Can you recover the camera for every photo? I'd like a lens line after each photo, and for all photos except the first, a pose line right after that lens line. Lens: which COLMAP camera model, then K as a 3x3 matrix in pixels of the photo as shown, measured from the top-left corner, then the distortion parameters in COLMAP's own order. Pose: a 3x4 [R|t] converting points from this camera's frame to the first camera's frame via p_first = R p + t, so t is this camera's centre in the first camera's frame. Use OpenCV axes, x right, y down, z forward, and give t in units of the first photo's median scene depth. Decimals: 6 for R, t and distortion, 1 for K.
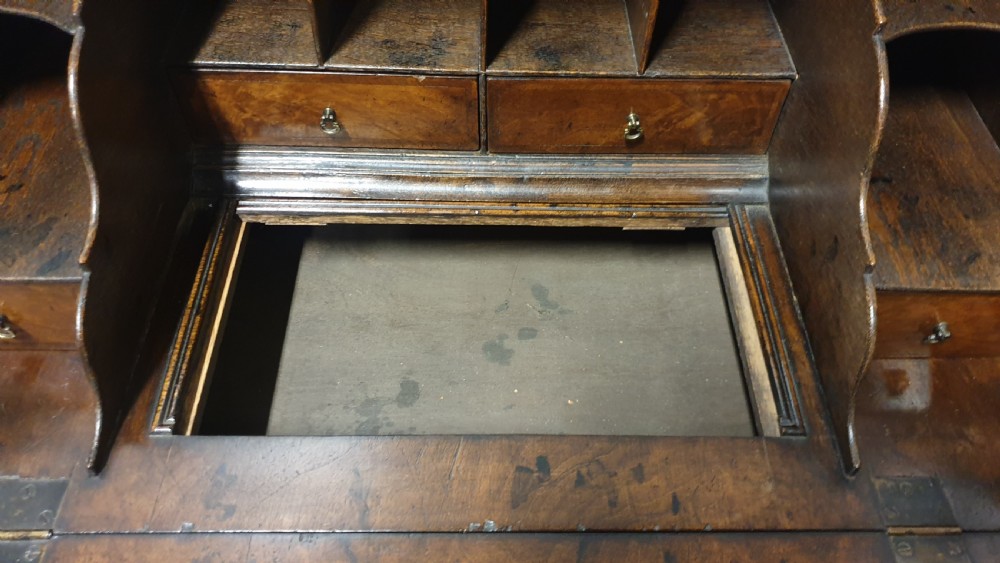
lens RADIAL K [[789.1, 0, 525.8], [0, 789.1, 295.8], [0, 0, 1]] dist [-0.008136, 0.002350]
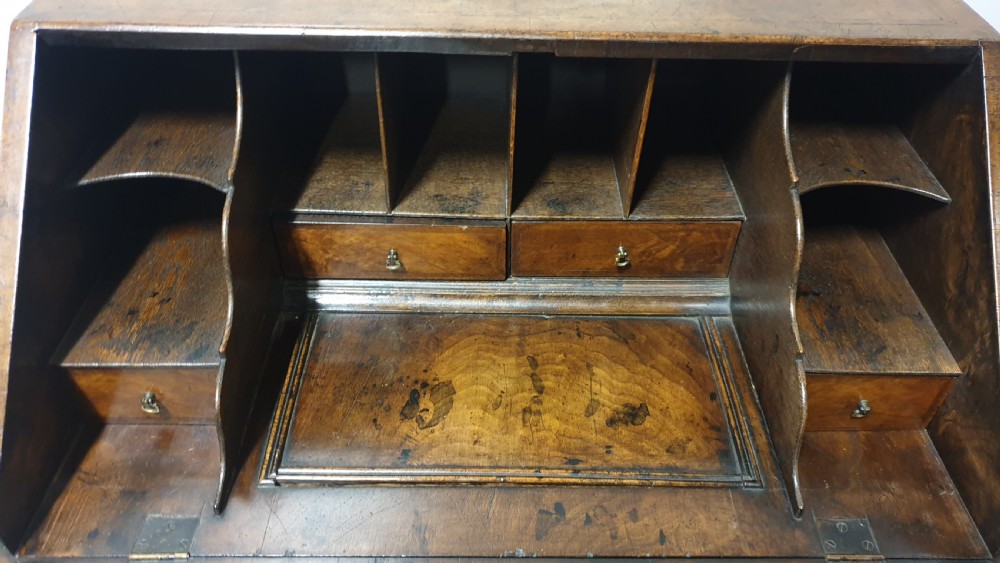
lens RADIAL K [[782.6, 0, 516.5], [0, 782.6, 287.5], [0, 0, 1]] dist [-0.010112, 0.019401]
pose [[0.999943, -0.003921, -0.009956, -0.032858], [0.002006, 0.982645, -0.185486, 0.091007], [0.010510, 0.185455, 0.982596, -0.318302]]
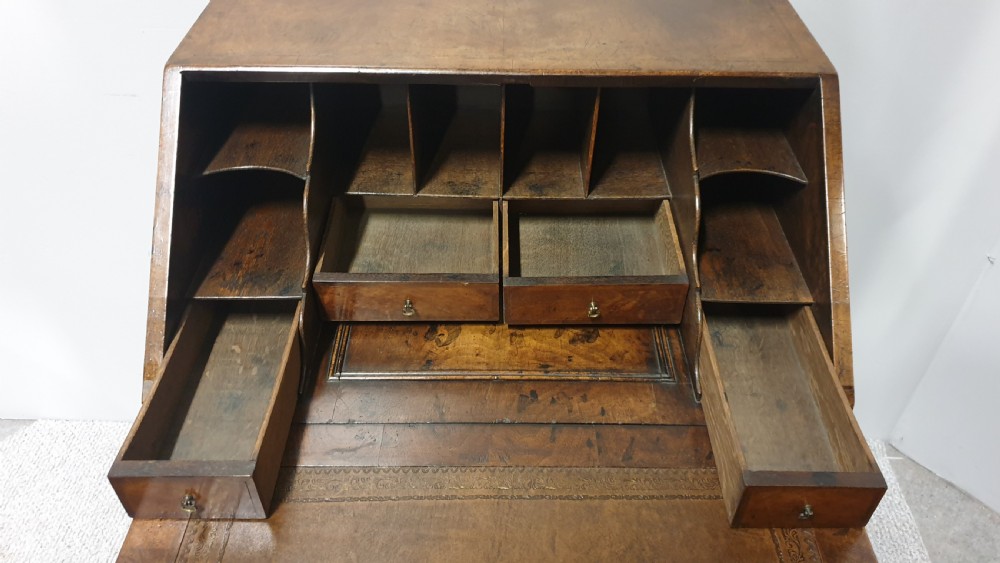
lens RADIAL K [[769.3, 0, 517.3], [0, 769.3, 269.5], [0, 0, 1]] dist [0.102304, -0.305920]
pose [[0.999776, -0.008065, -0.019587, 0.019888], [0.004039, 0.980302, -0.197463, 0.274562], [0.020793, 0.197340, 0.980115, -0.846690]]
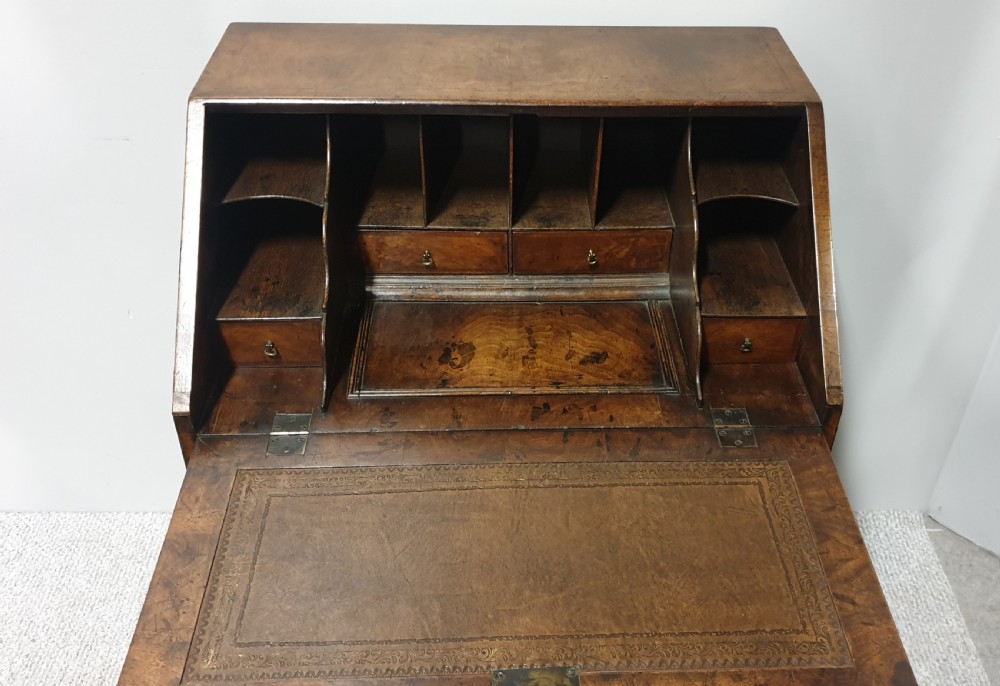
lens RADIAL K [[946.5, 0, 561.1], [0, 946.5, 340.6], [0, 0, 1]] dist [0.251827, -0.973882]
pose [[0.999284, -0.025852, 0.027633, -0.002870], [0.031823, 0.969243, -0.244041, 0.617686], [-0.020474, 0.244745, 0.969371, -1.326656]]
